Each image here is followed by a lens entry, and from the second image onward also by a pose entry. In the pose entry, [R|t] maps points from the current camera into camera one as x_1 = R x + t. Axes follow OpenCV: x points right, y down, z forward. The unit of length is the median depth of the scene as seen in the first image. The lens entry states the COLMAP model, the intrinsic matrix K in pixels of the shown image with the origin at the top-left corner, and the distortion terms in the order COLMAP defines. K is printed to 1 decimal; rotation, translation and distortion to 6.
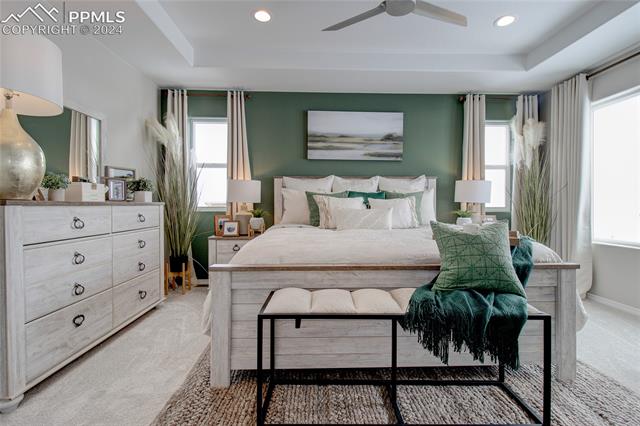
lens RADIAL K [[311.3, 0, 319.2], [0, 311.3, 211.8], [0, 0, 1]] dist [-0.005377, -0.000365]
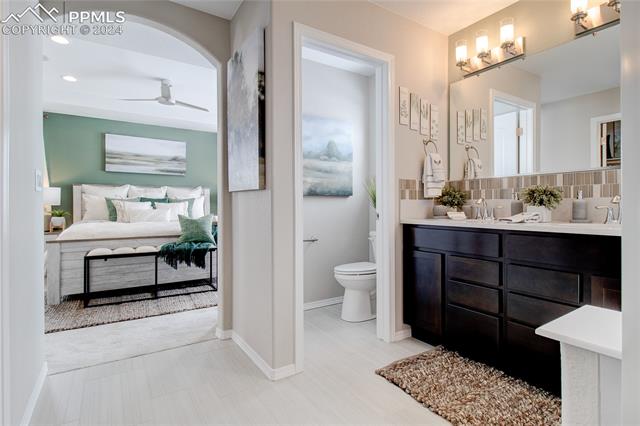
lens RADIAL K [[311.3, 0, 318.8], [0, 311.3, 209.1], [0, 0, 1]] dist [-0.005377, -0.000365]
pose [[0.838124, -0.006342, 0.545442, 0.000791], [0.013476, 0.999868, -0.009081, 0.011483], [-0.545313, 0.014961, 0.838099, -0.595965]]
